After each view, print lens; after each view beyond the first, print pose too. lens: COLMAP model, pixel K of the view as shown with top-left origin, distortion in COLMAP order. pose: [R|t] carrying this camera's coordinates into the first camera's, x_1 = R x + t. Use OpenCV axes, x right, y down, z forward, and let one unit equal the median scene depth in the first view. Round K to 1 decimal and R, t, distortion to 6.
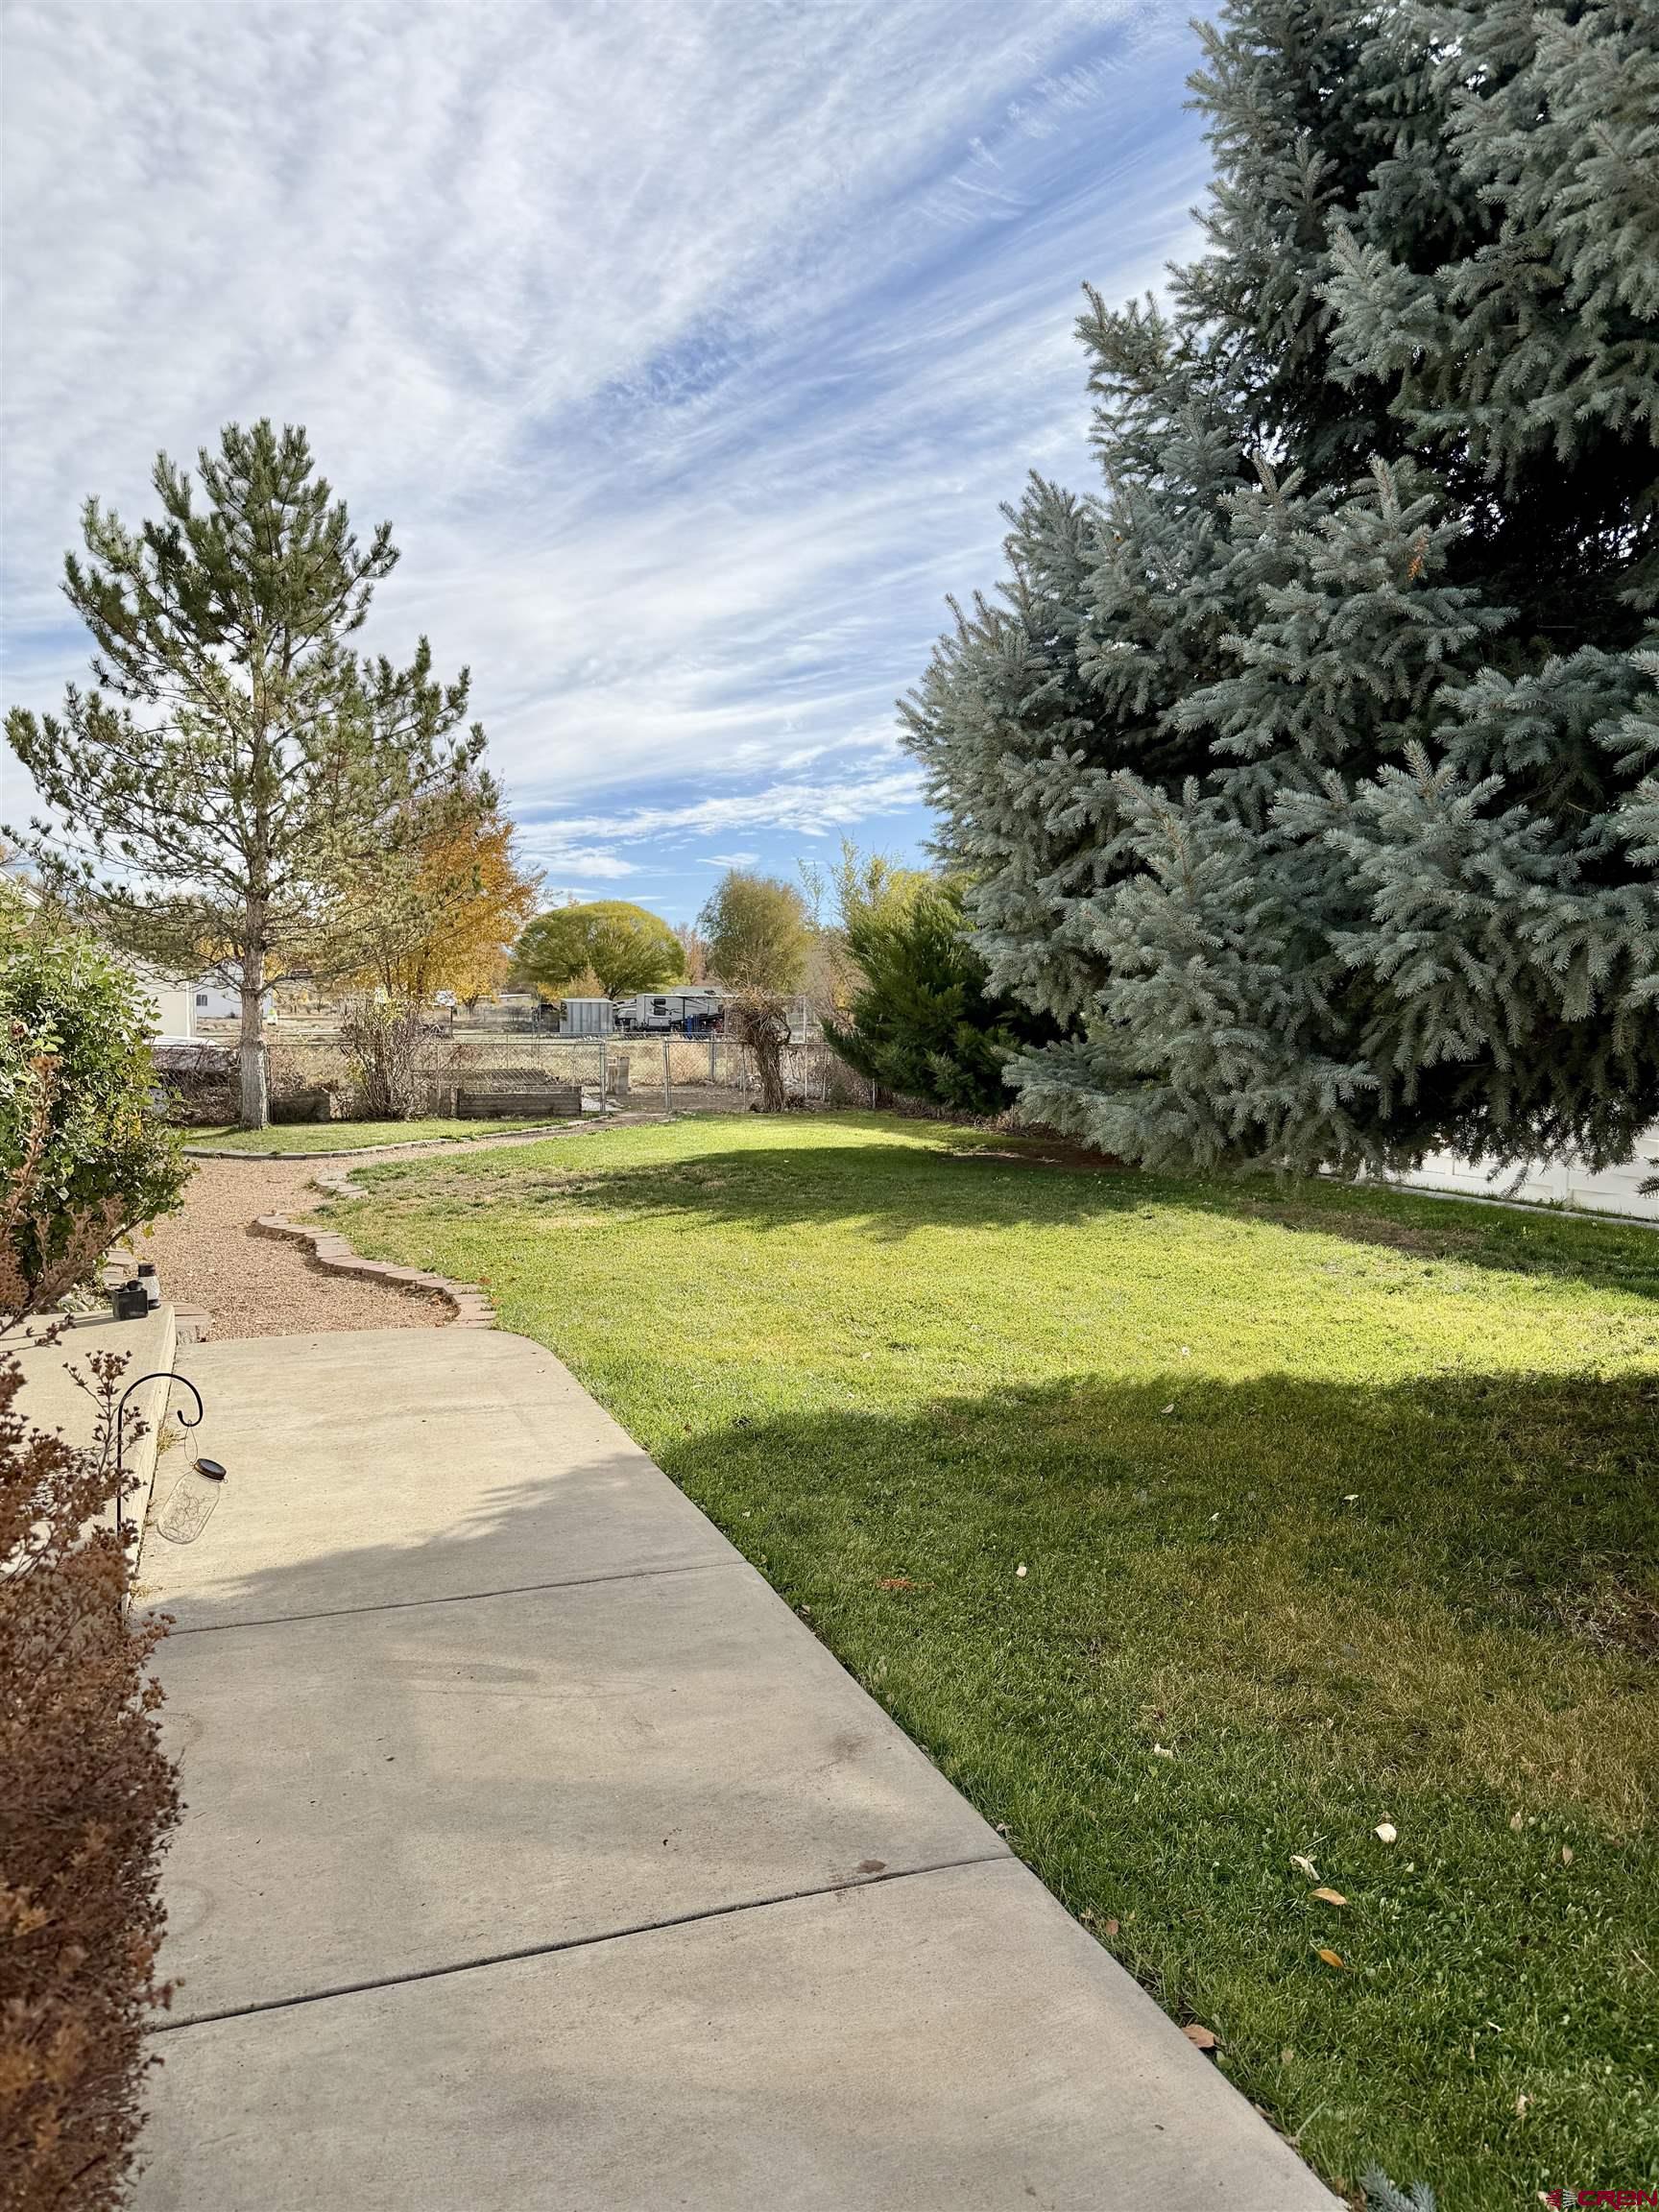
lens RADIAL K [[1570.6, 0, 832.6], [0, 1570.6, 1062.0], [0, 0, 1]] dist [0.068831, -0.048200]
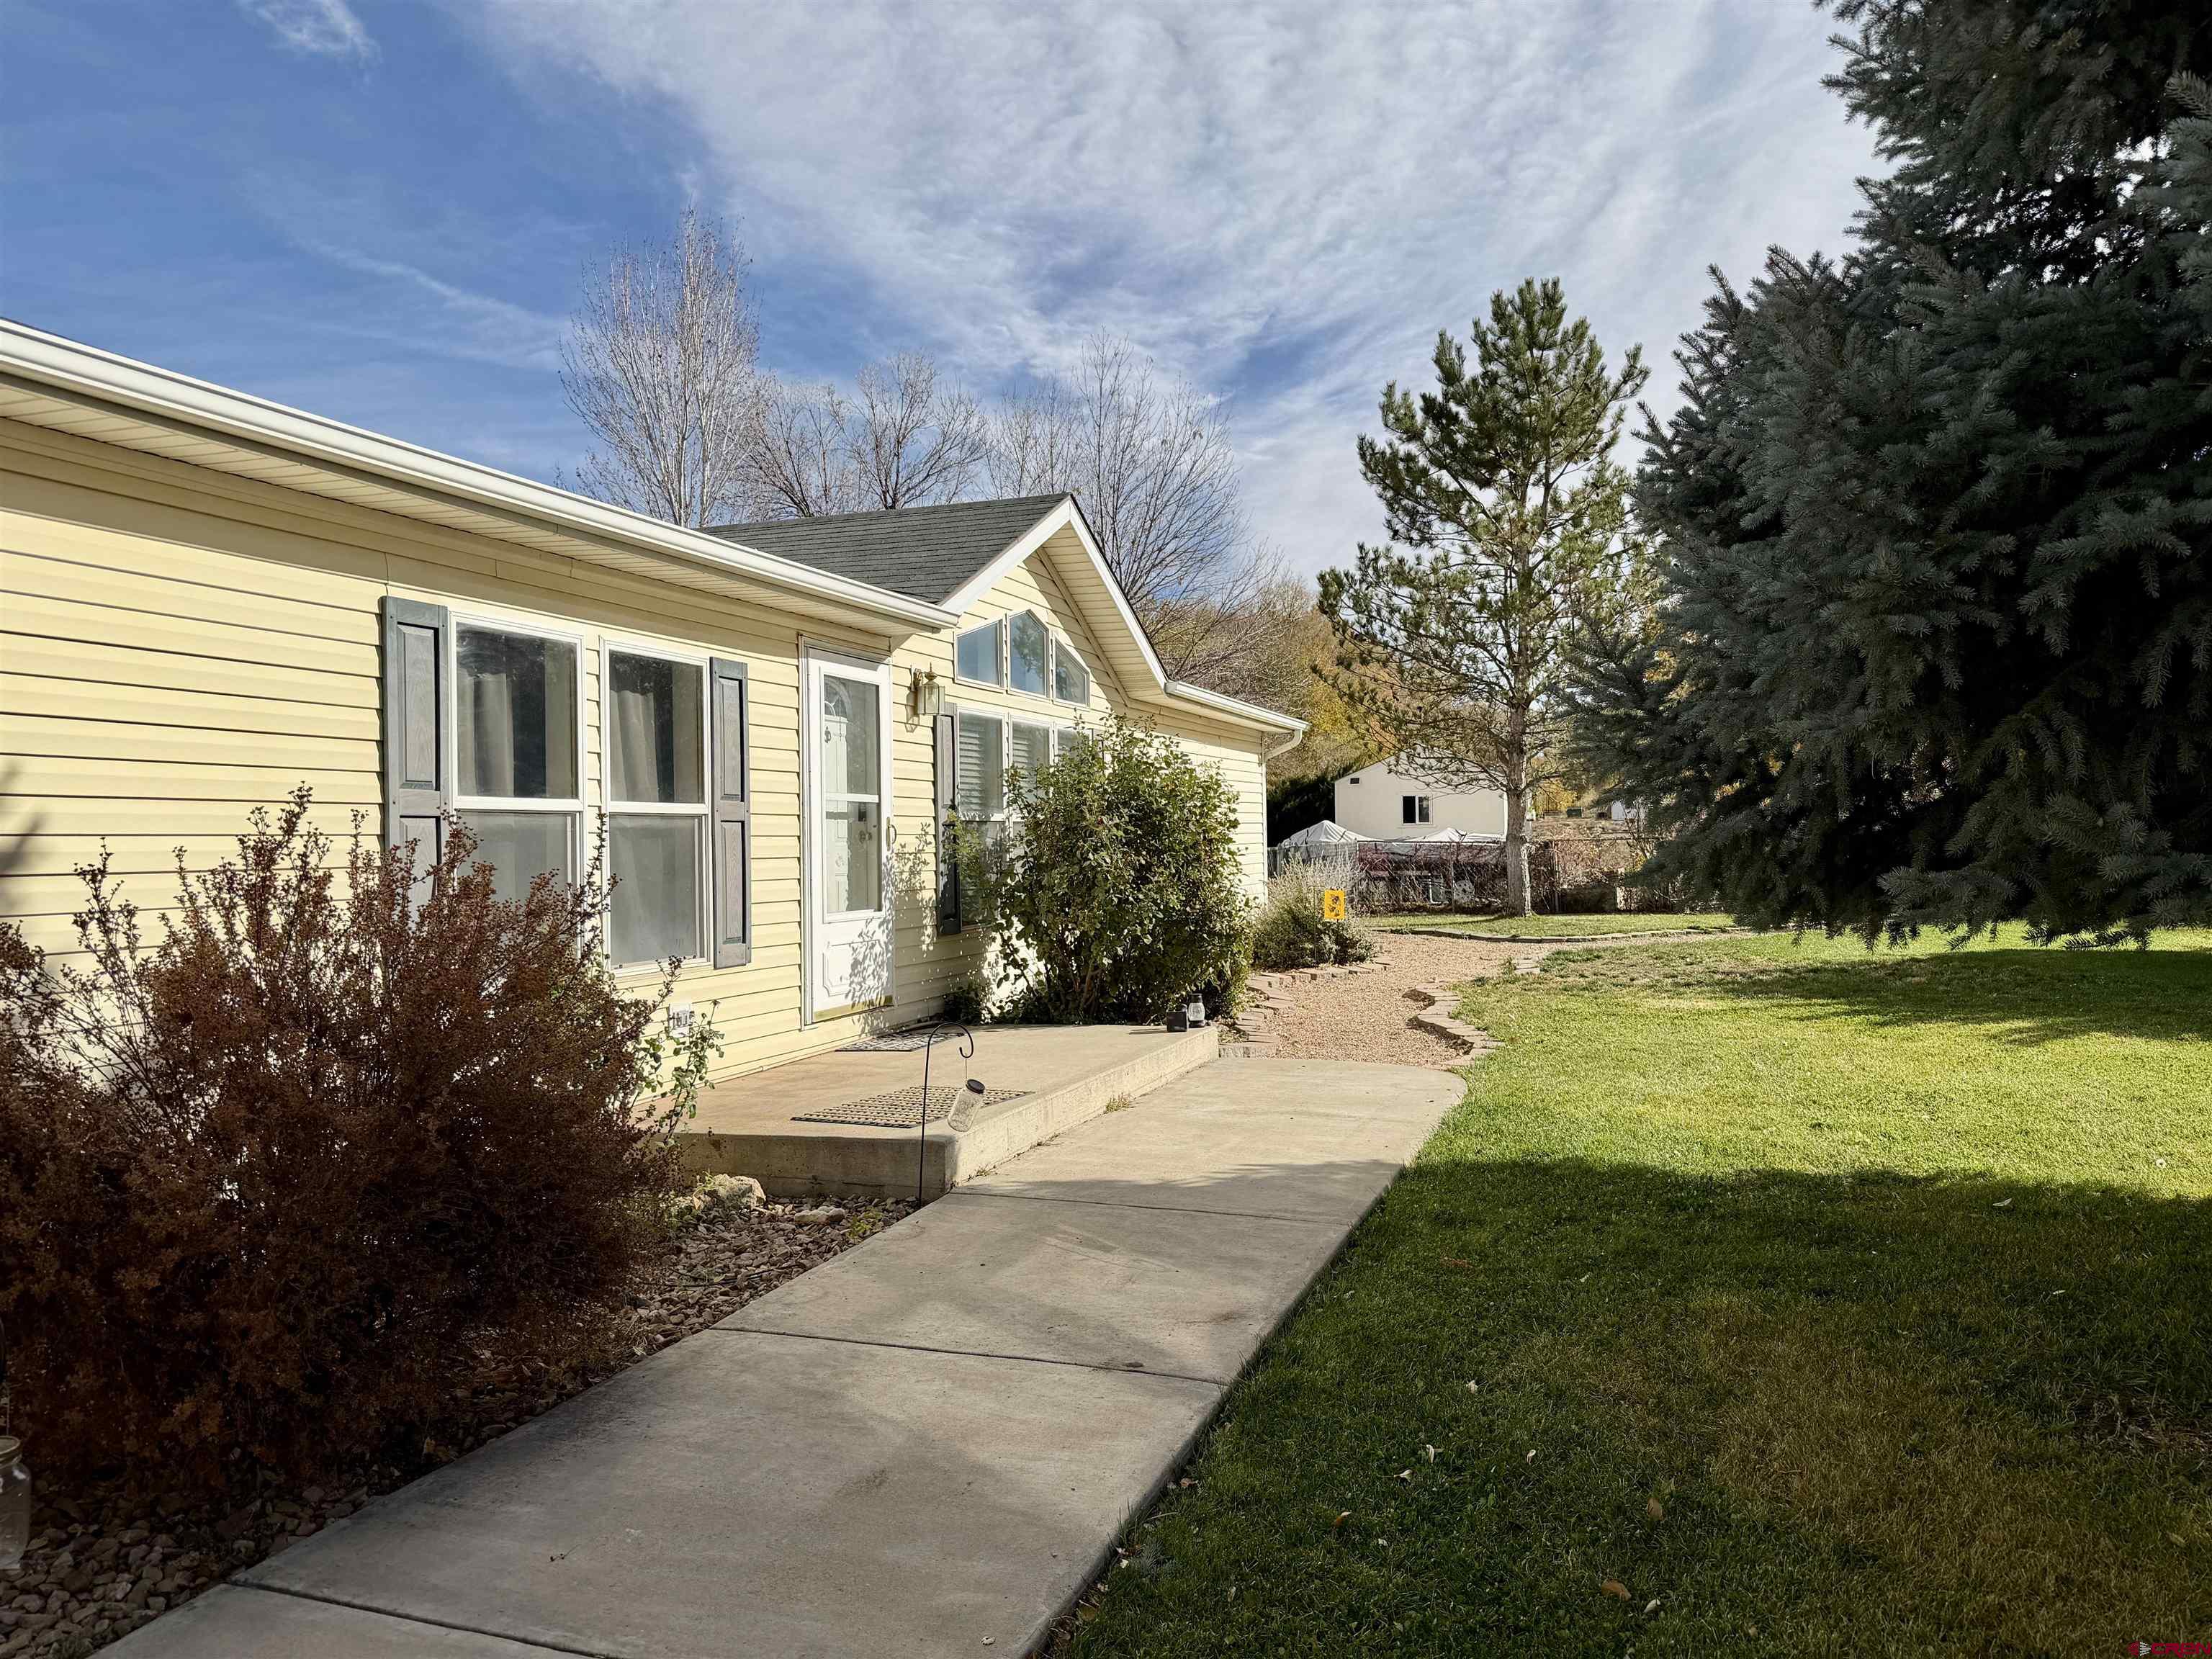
lens RADIAL K [[1570.6, 0, 1131.2], [0, 1570.6, 826.1], [0, 0, 1]] dist [0.068831, -0.048200]
pose [[0.761828, -0.017402, -0.647546, 0.148154], [0.001770, 0.999691, -0.024782, 0.006623], [0.647777, 0.017733, 0.761623, -0.018712]]
